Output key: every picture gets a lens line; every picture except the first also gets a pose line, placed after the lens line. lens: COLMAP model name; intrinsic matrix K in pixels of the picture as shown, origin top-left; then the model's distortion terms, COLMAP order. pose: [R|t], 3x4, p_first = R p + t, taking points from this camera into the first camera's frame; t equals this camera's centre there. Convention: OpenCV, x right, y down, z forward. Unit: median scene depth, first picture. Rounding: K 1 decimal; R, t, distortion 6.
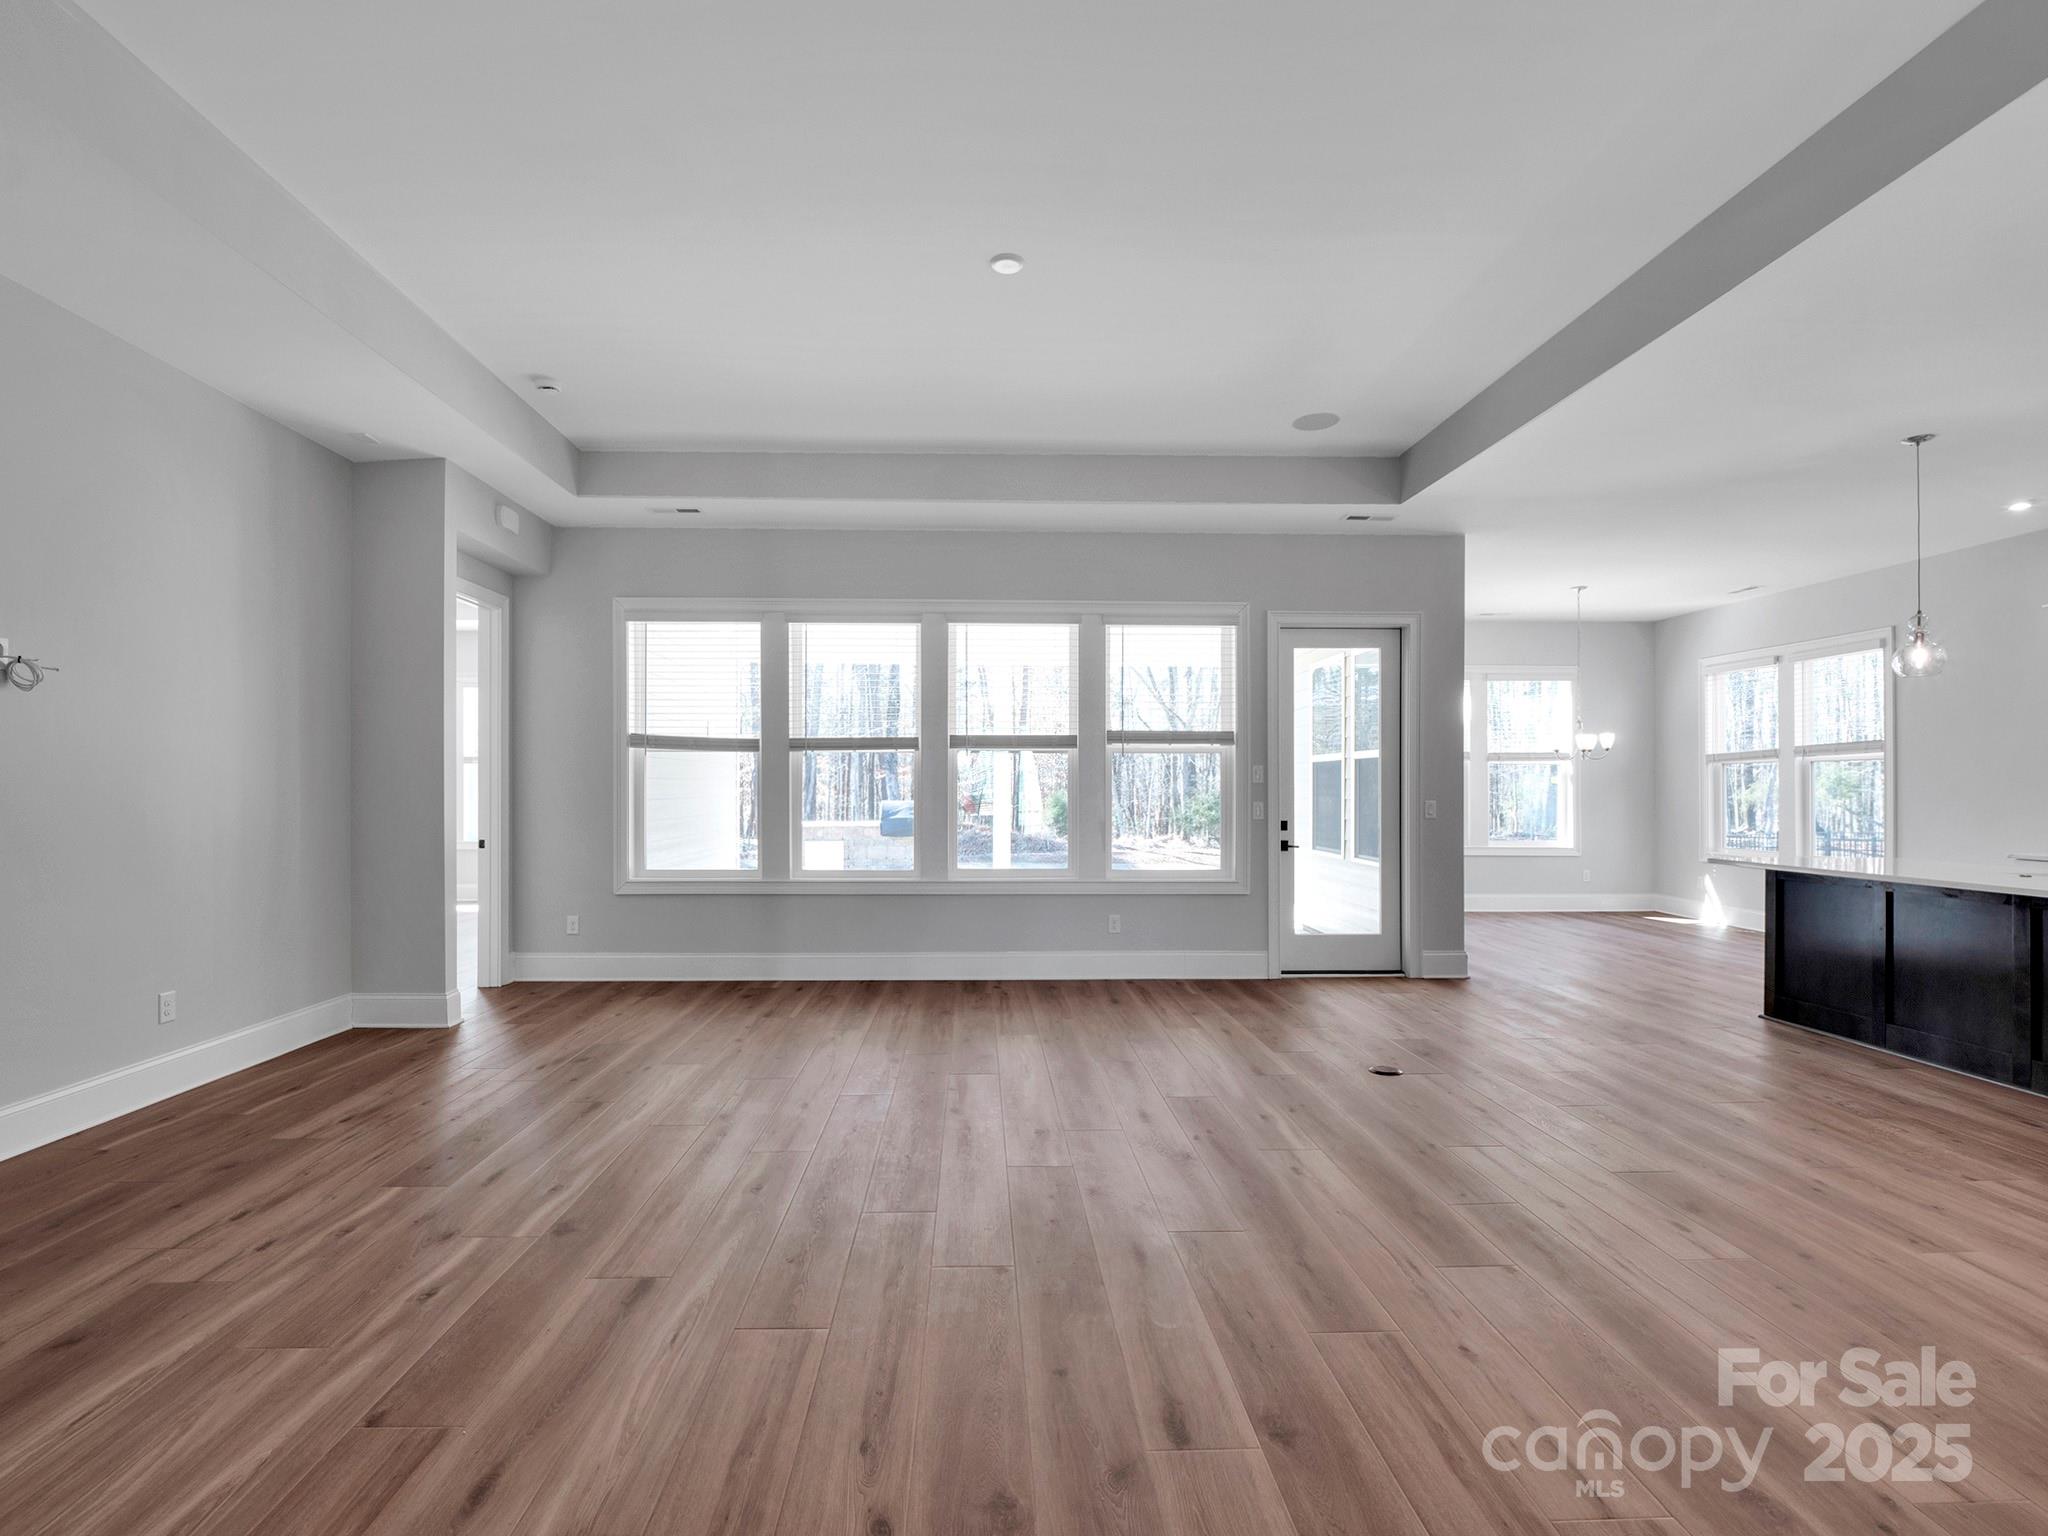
lens RADIAL K [[1006.5, 0, 1000.2], [0, 1006.5, 788.3], [0, 0, 1]] dist [-0.034774, -0.000369]
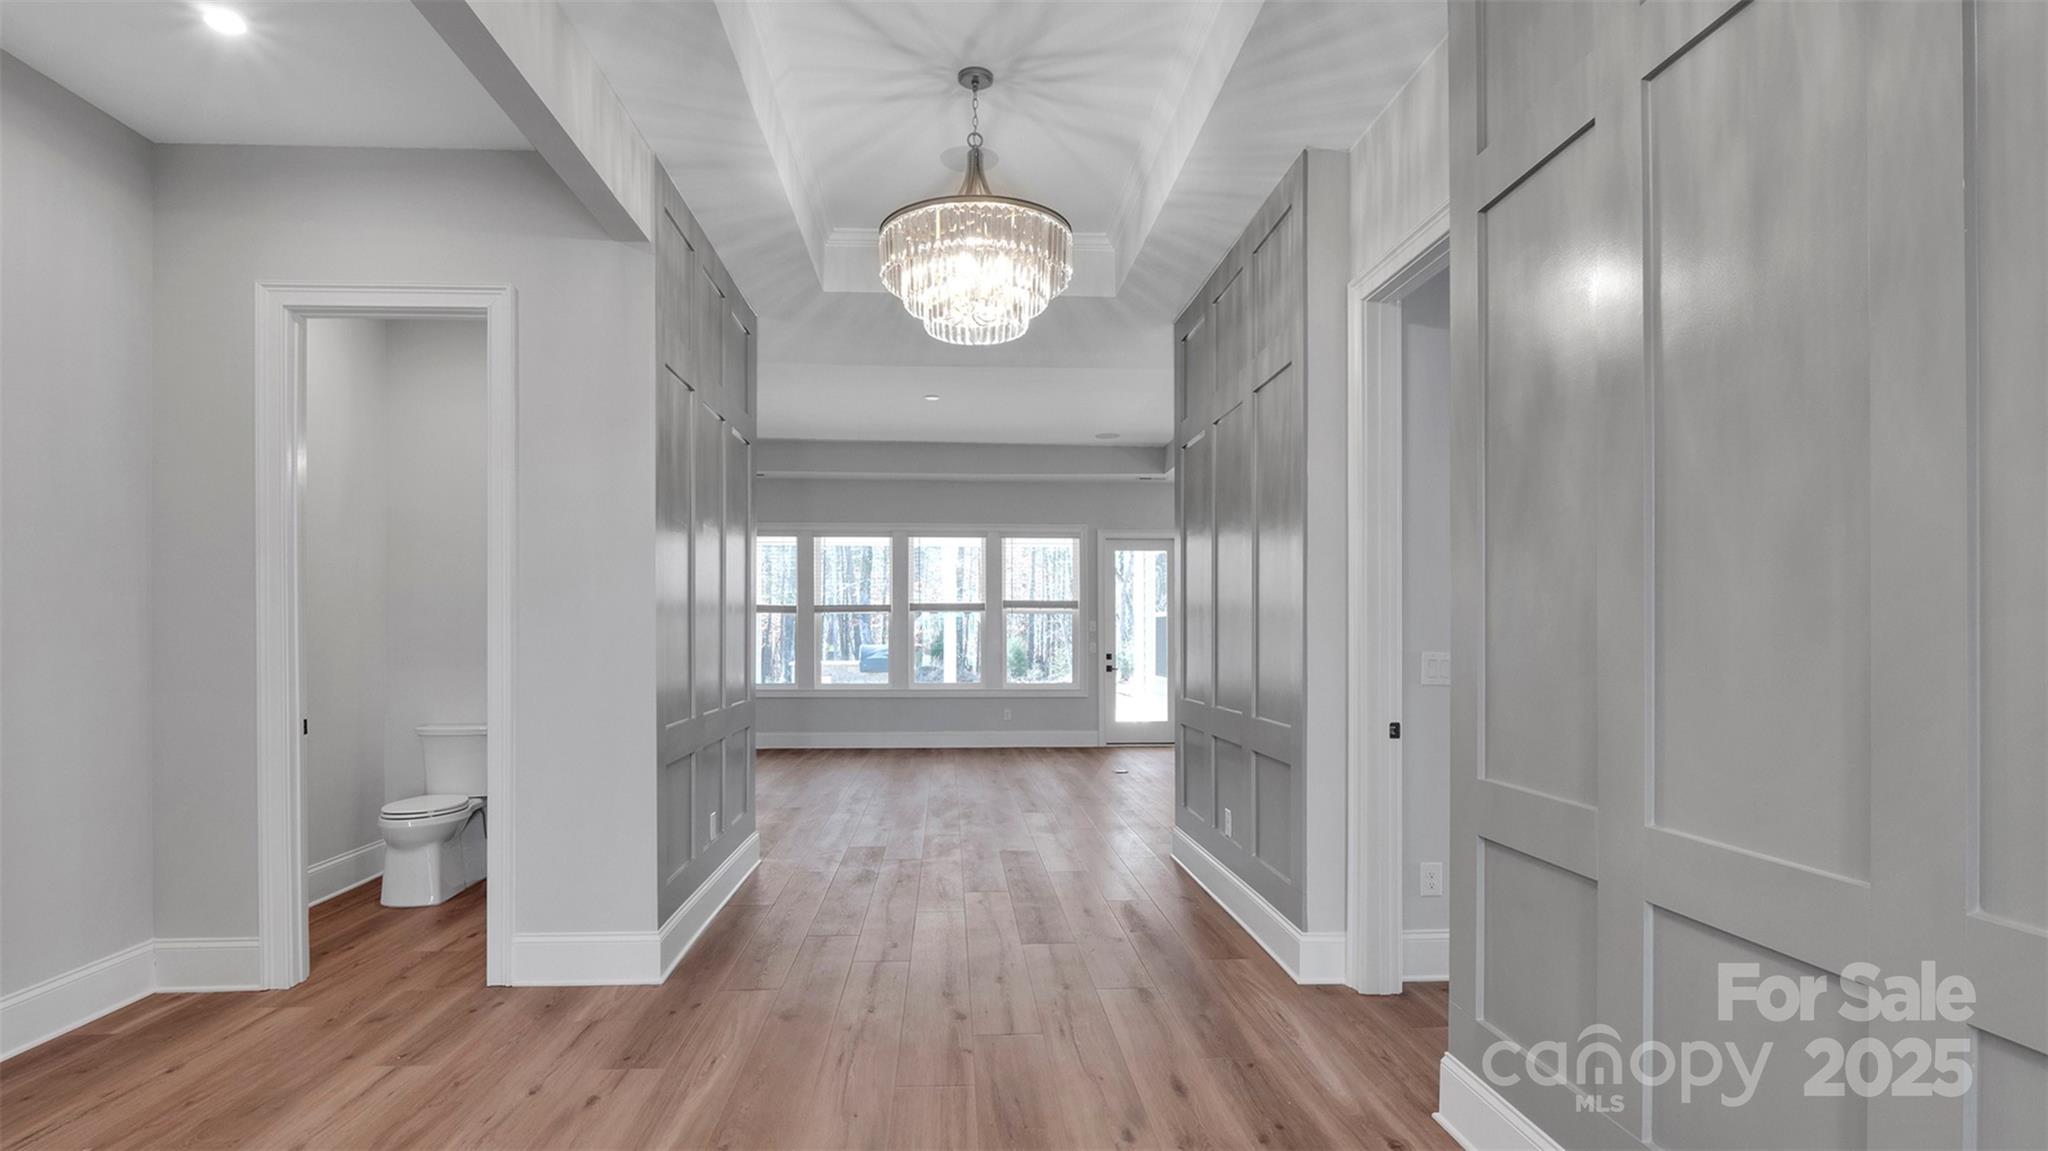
lens RADIAL K [[1014.5, 0, 1015.4], [0, 1014.5, 598.3], [0, 0, 1]] dist [-0.025946, -0.000052]
pose [[0.998984, -0.000894, 0.045068, 0.049575], [0.002541, 0.999331, -0.036495, 0.000987], [-0.045005, 0.036573, 0.998317, -0.697576]]
